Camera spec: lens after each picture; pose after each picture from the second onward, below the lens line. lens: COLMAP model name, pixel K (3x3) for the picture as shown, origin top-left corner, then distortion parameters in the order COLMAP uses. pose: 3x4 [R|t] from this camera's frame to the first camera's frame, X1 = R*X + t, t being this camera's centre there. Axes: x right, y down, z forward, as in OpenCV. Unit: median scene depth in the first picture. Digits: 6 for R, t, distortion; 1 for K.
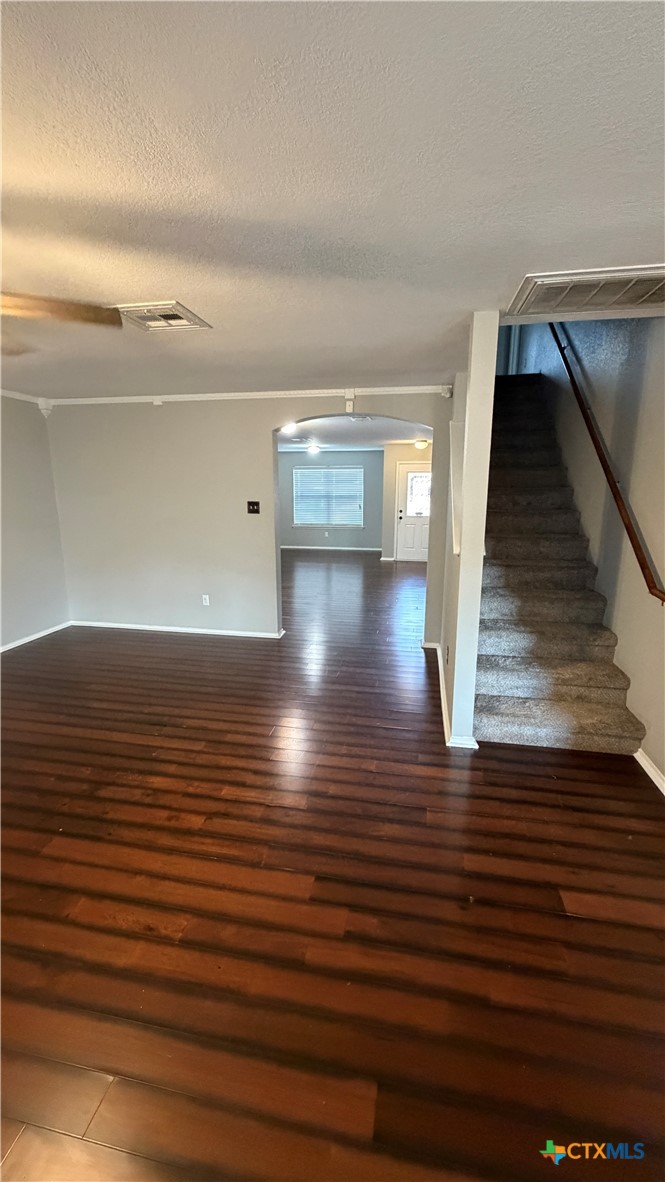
lens RADIAL K [[471.6, 0, 330.9], [0, 471.6, 592.7], [0, 0, 1]] dist [0.001488, 0.000243]
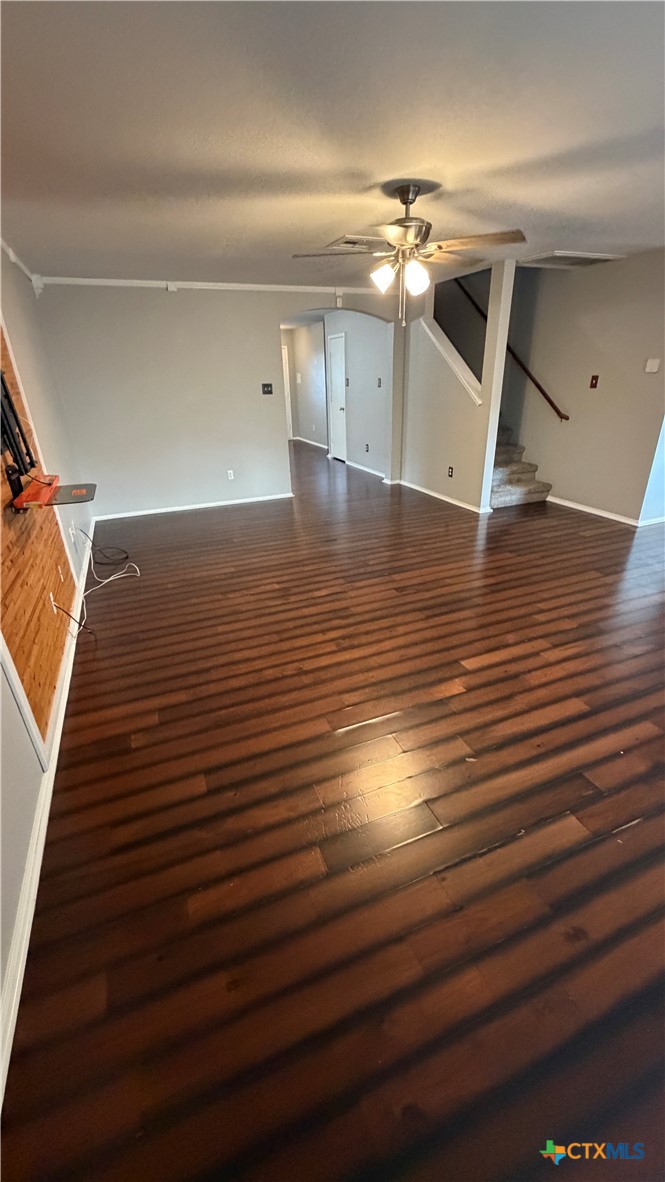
lens RADIAL K [[471.6, 0, 334.6], [0, 471.6, 590.8], [0, 0, 1]] dist [0.001488, 0.000243]
pose [[0.834086, -0.254831, 0.489246, -0.821848], [0.147931, 0.957745, 0.246658, 0.048280], [-0.531429, -0.133359, 0.836540, -0.198723]]
